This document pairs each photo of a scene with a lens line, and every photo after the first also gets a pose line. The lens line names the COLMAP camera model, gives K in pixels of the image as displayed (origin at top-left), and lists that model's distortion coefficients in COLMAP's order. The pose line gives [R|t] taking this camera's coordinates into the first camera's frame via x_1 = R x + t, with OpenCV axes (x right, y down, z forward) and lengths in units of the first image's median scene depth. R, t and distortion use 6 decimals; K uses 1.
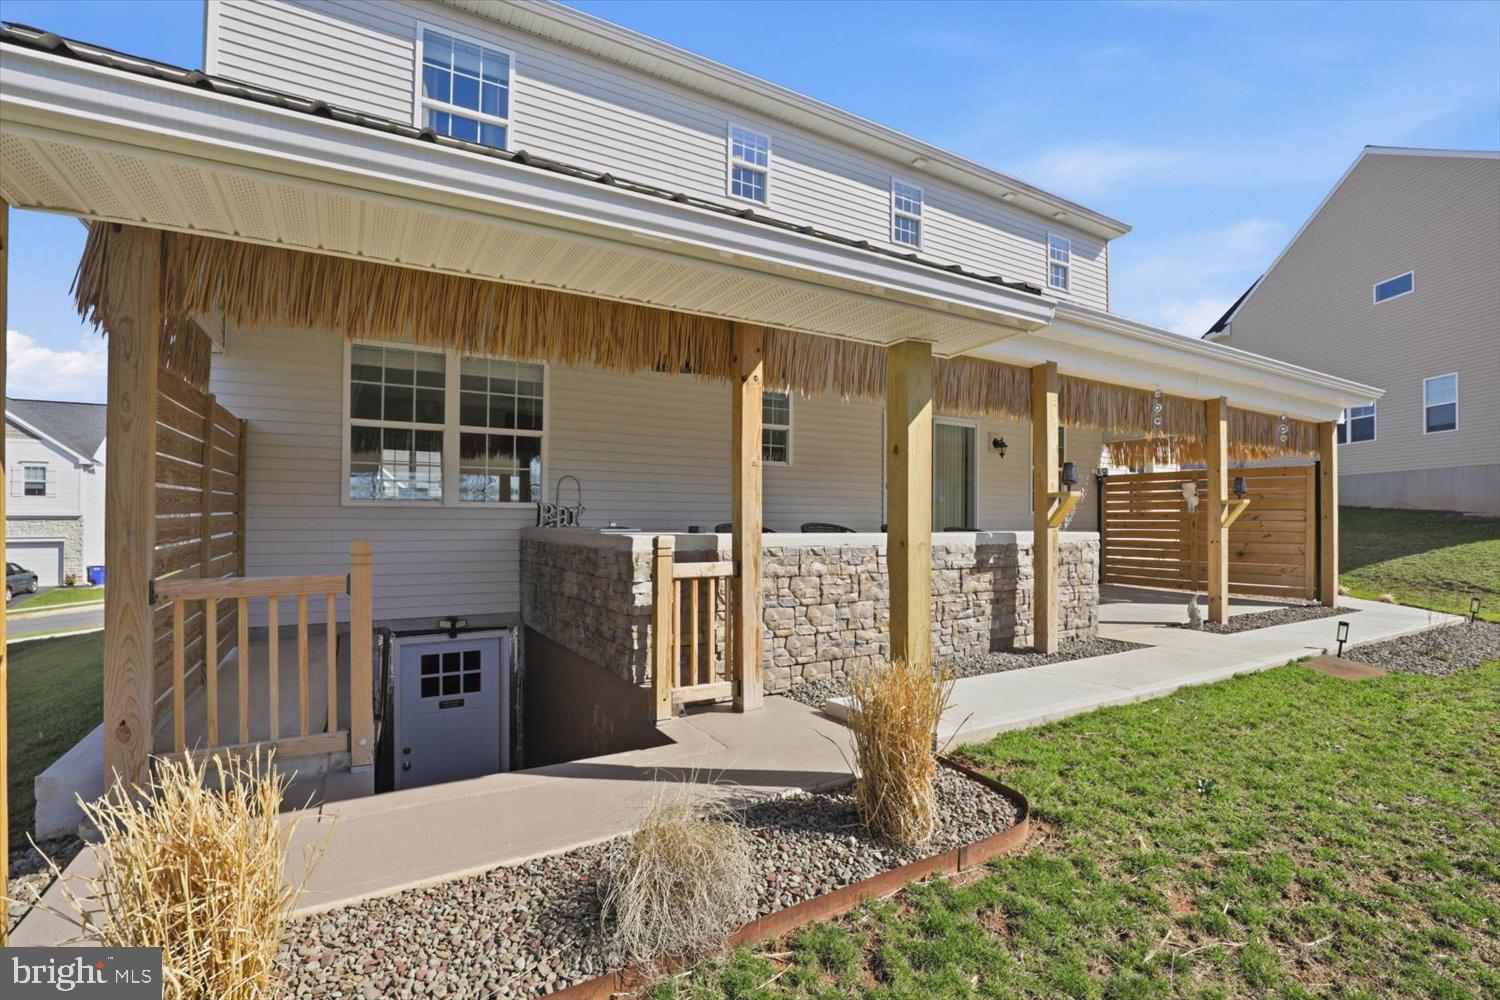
lens RADIAL K [[681.3, 0, 752.7], [0, 681.3, 490.2], [0, 0, 1]] dist [-0.002738, -0.000073]
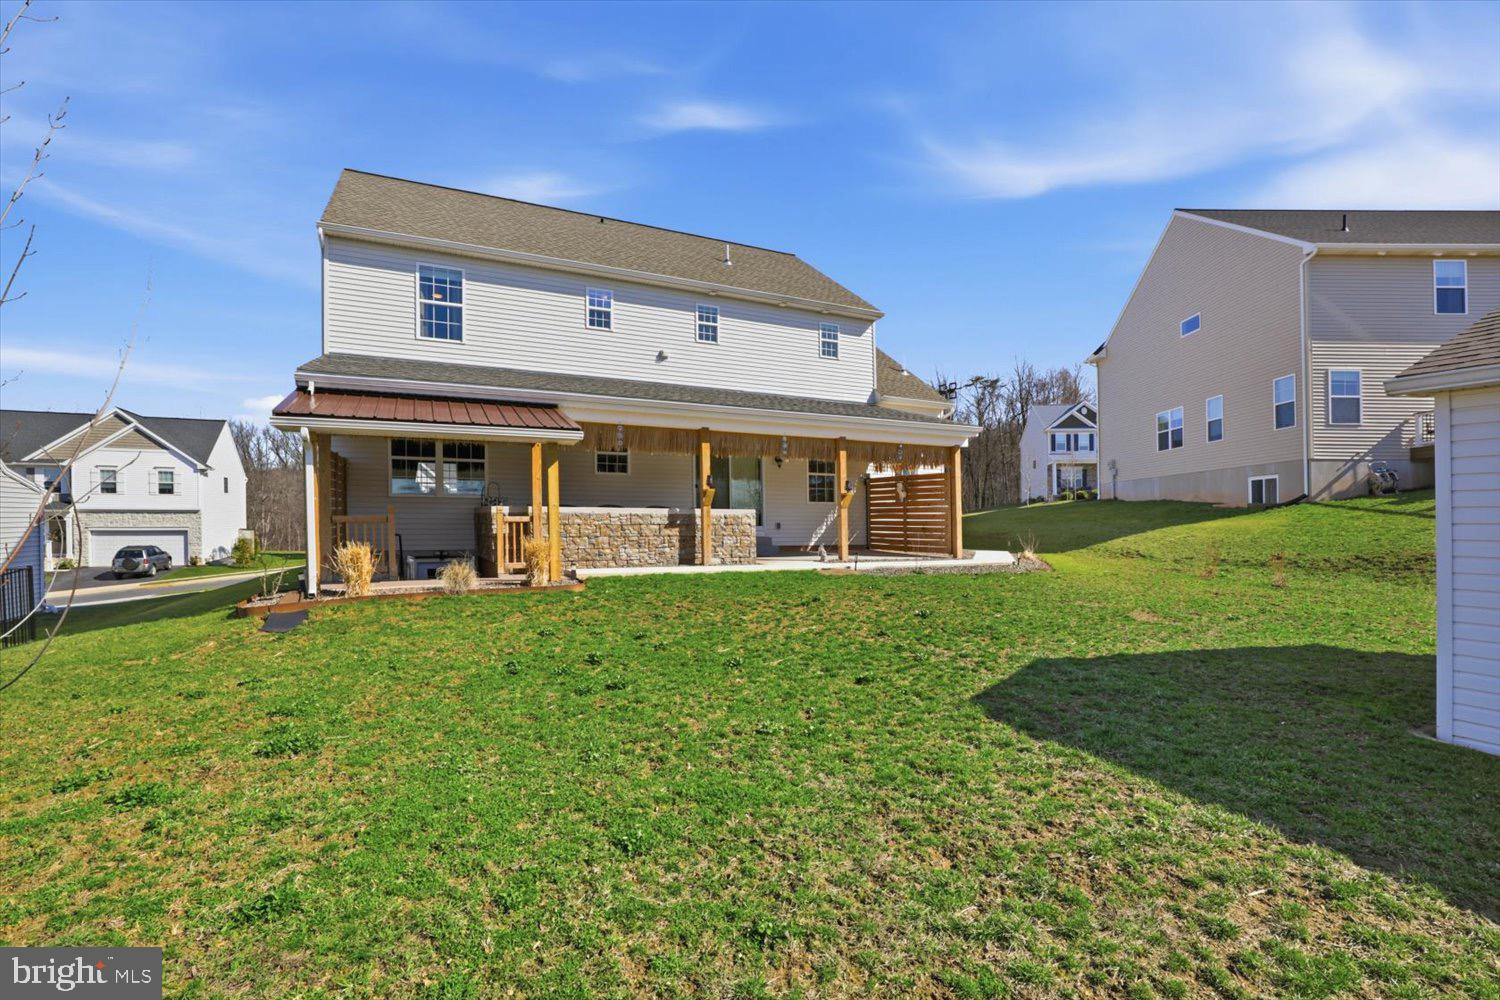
lens RADIAL K [[701.1, 0, 746.5], [0, 701.1, 525.2], [0, 0, 1]] dist [-0.001668, -0.000177]
pose [[0.996371, 0.001605, -0.085097, 0.625561], [0.002922, 0.998588, 0.053051, -0.001519], [0.085062, -0.053107, 0.994959, -0.977832]]
